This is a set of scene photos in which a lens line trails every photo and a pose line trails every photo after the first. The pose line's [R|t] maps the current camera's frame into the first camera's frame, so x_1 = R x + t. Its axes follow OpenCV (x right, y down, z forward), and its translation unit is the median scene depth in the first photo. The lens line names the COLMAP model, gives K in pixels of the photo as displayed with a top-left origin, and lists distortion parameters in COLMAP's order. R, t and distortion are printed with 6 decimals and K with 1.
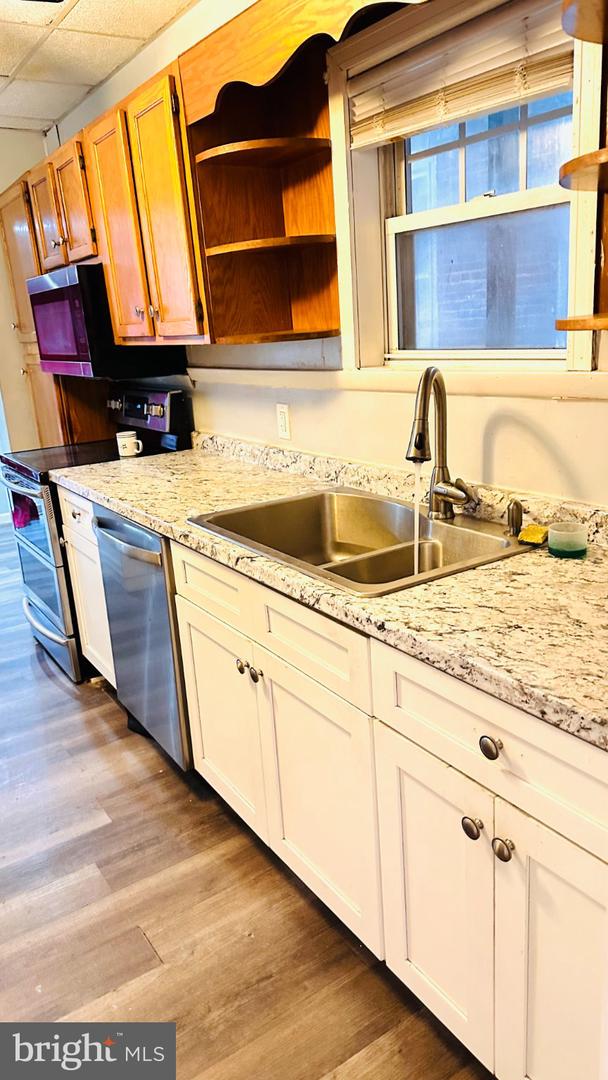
lens RADIAL K [[779.7, 0, 296.7], [0, 779.7, 545.4], [0, 0, 1]] dist [0.142060, -0.198139]
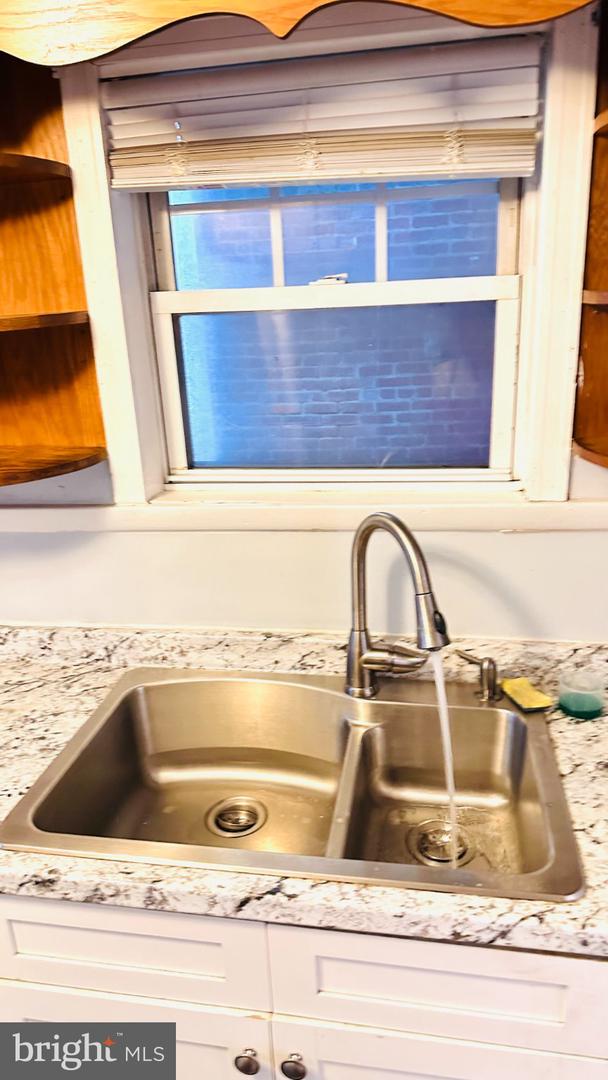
lens RADIAL K [[769.1, 0, 299.2], [0, 769.1, 544.7], [0, 0, 1]] dist [0.138128, -0.191653]
pose [[0.682055, -0.190983, 0.705922, -0.330224], [0.204664, 0.976573, 0.066462, -0.216513], [-0.702078, 0.099146, 0.705164, 0.454000]]
